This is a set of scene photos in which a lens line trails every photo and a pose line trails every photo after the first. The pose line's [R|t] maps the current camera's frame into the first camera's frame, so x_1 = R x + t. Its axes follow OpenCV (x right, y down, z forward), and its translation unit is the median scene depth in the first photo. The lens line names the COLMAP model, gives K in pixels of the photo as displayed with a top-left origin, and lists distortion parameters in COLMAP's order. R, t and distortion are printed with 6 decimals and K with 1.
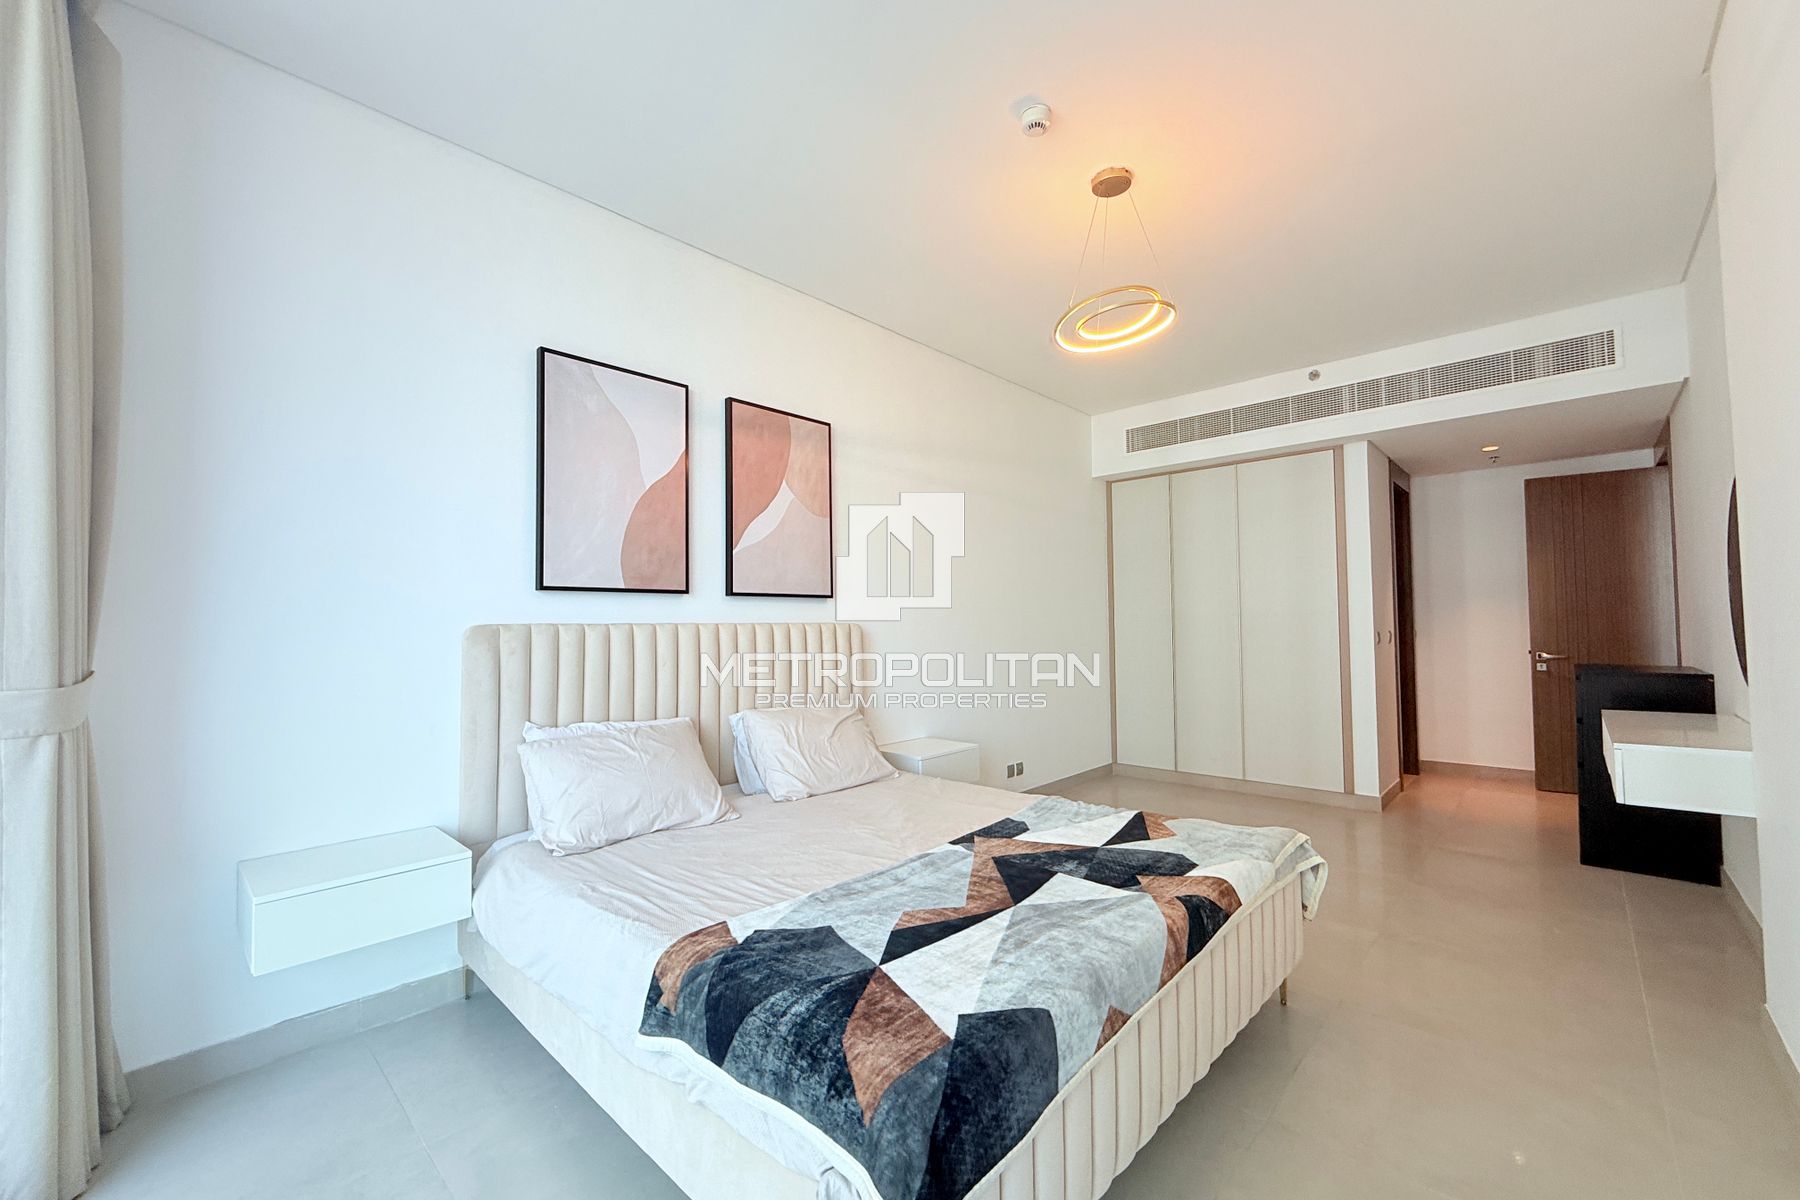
lens RADIAL K [[712.7, 0, 900.0], [0, 712.7, 600.0], [0, 0, 1]] dist [-0.000621, 0.000024]
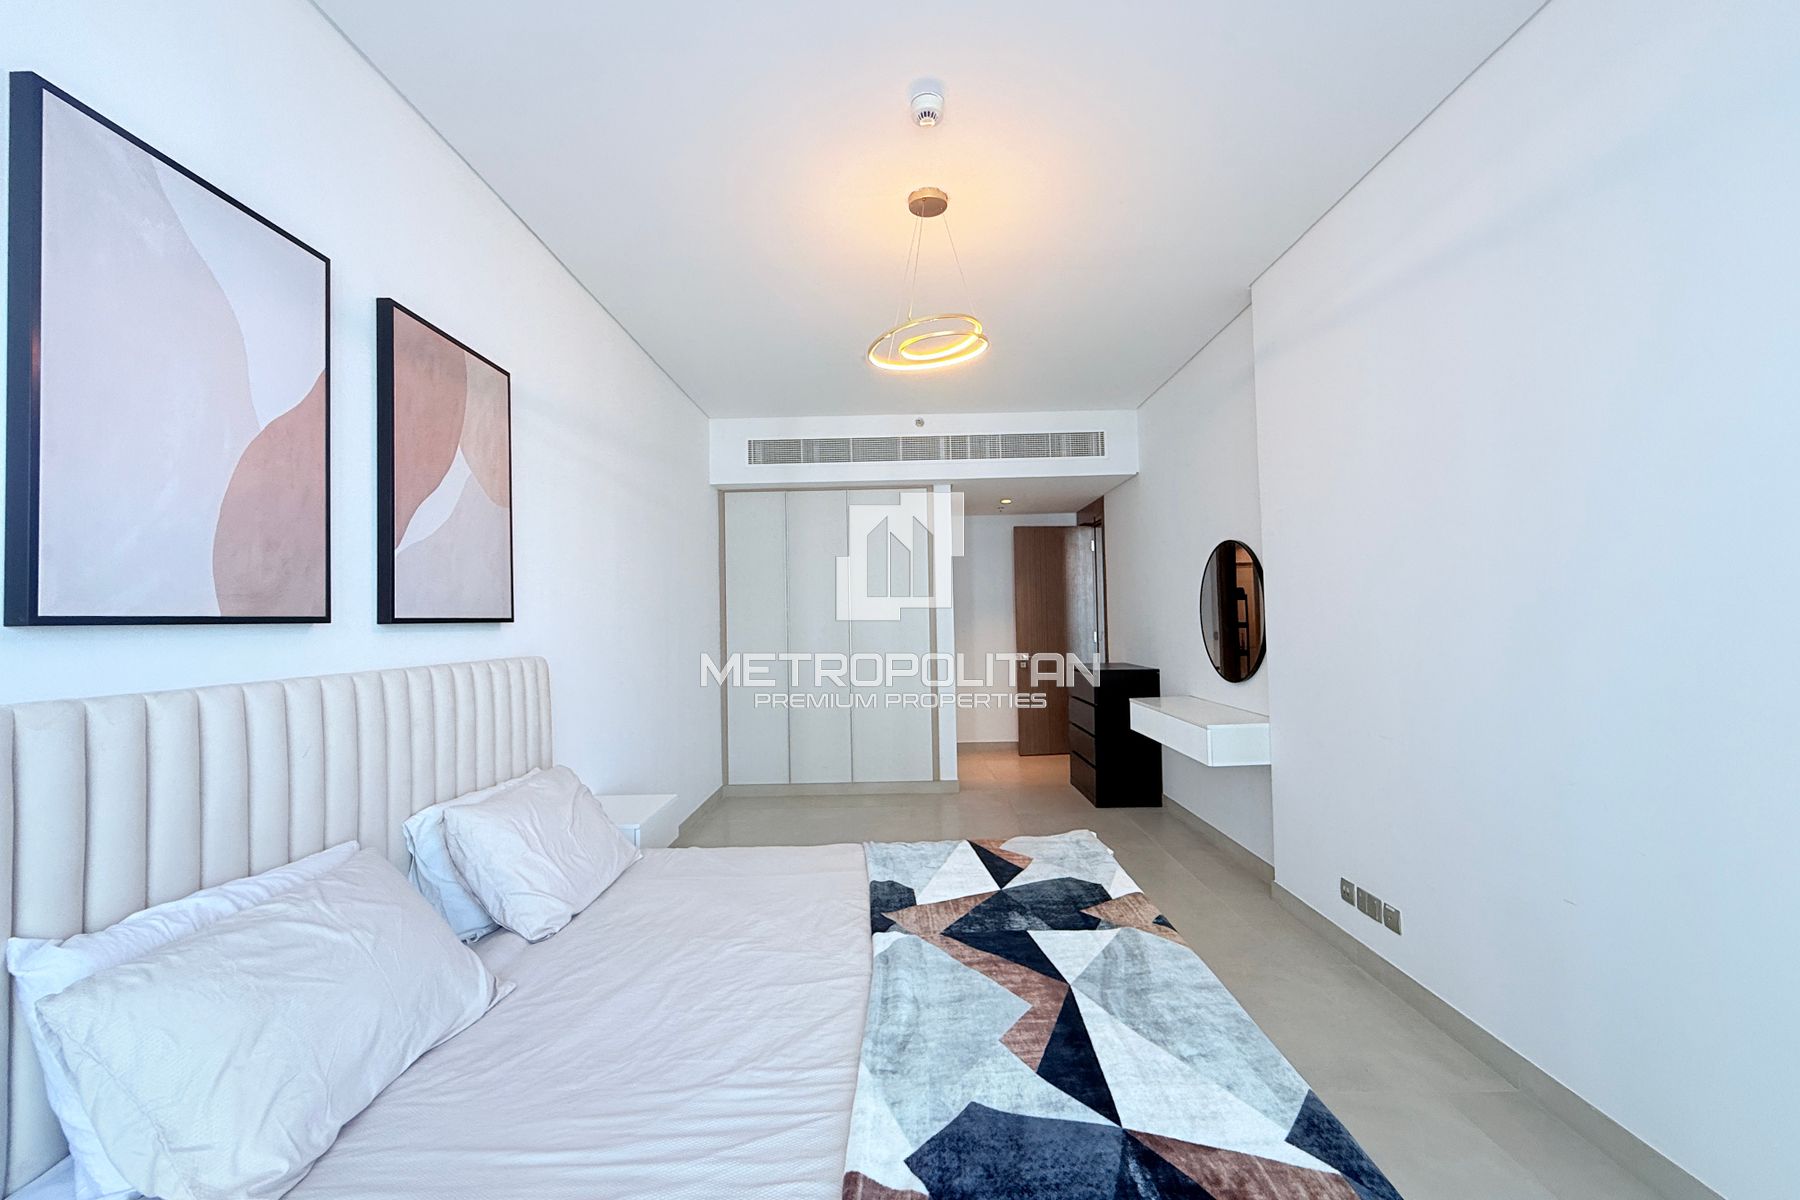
lens RADIAL K [[712.7, 0, 900.0], [0, 712.7, 600.0], [0, 0, 1]] dist [-0.000621, 0.000024]
pose [[0.738465, 0.014321, 0.674140, -0.443315], [-0.010912, 0.999897, -0.009289, -0.034295], [-0.674204, -0.000497, 0.738545, 0.346750]]
